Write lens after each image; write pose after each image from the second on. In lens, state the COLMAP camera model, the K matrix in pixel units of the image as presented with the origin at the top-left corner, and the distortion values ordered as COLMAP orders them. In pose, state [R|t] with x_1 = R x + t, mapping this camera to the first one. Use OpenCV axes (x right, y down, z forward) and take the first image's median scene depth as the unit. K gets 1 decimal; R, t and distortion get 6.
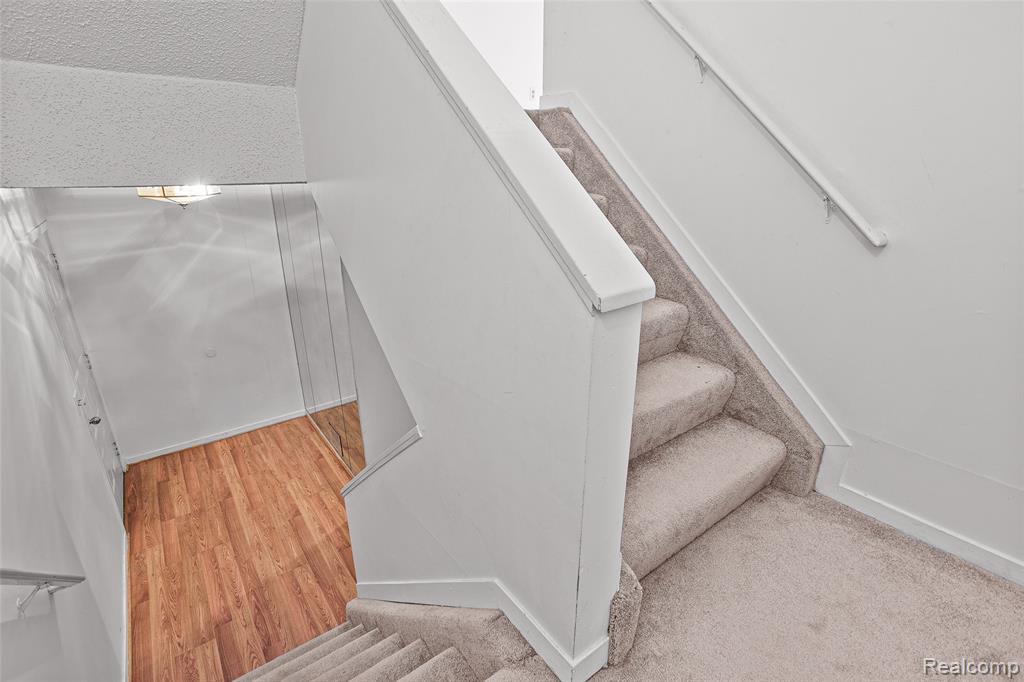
lens RADIAL K [[497.2, 0, 511.0], [0, 497.2, 339.7], [0, 0, 1]] dist [-0.017017, 0.007618]
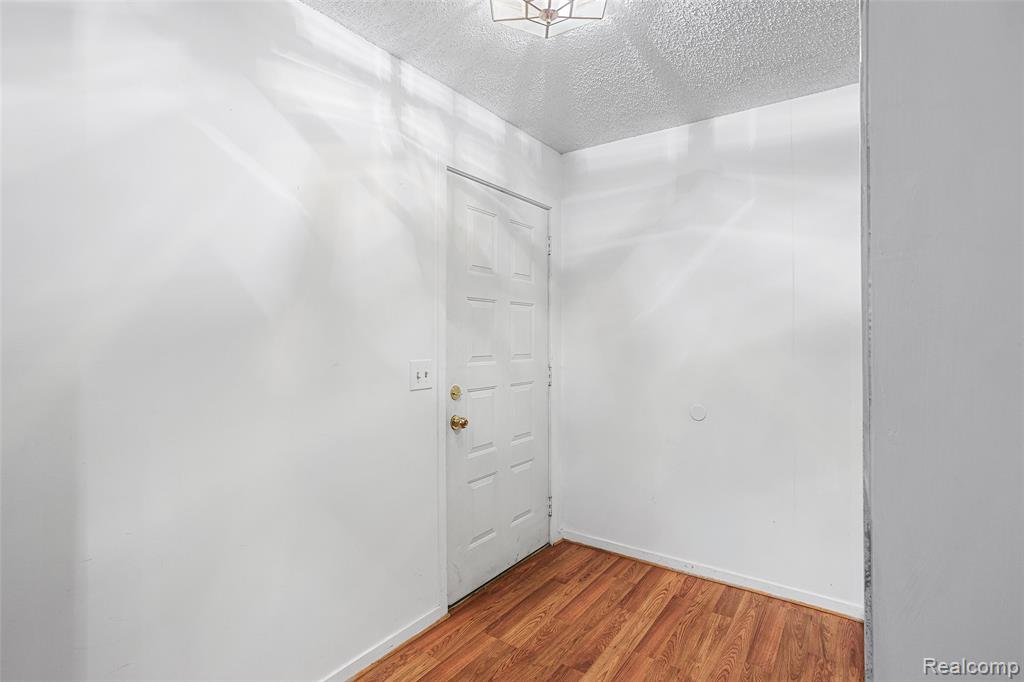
lens RADIAL K [[497.2, 0, 511.2], [0, 497.2, 334.9], [0, 0, 1]] dist [-0.017017, 0.007618]
pose [[0.291416, -0.002793, -0.956592, -0.116742], [-0.323447, 0.940810, -0.101281, 0.075435], [0.900255, 0.338922, 0.273264, 0.648486]]
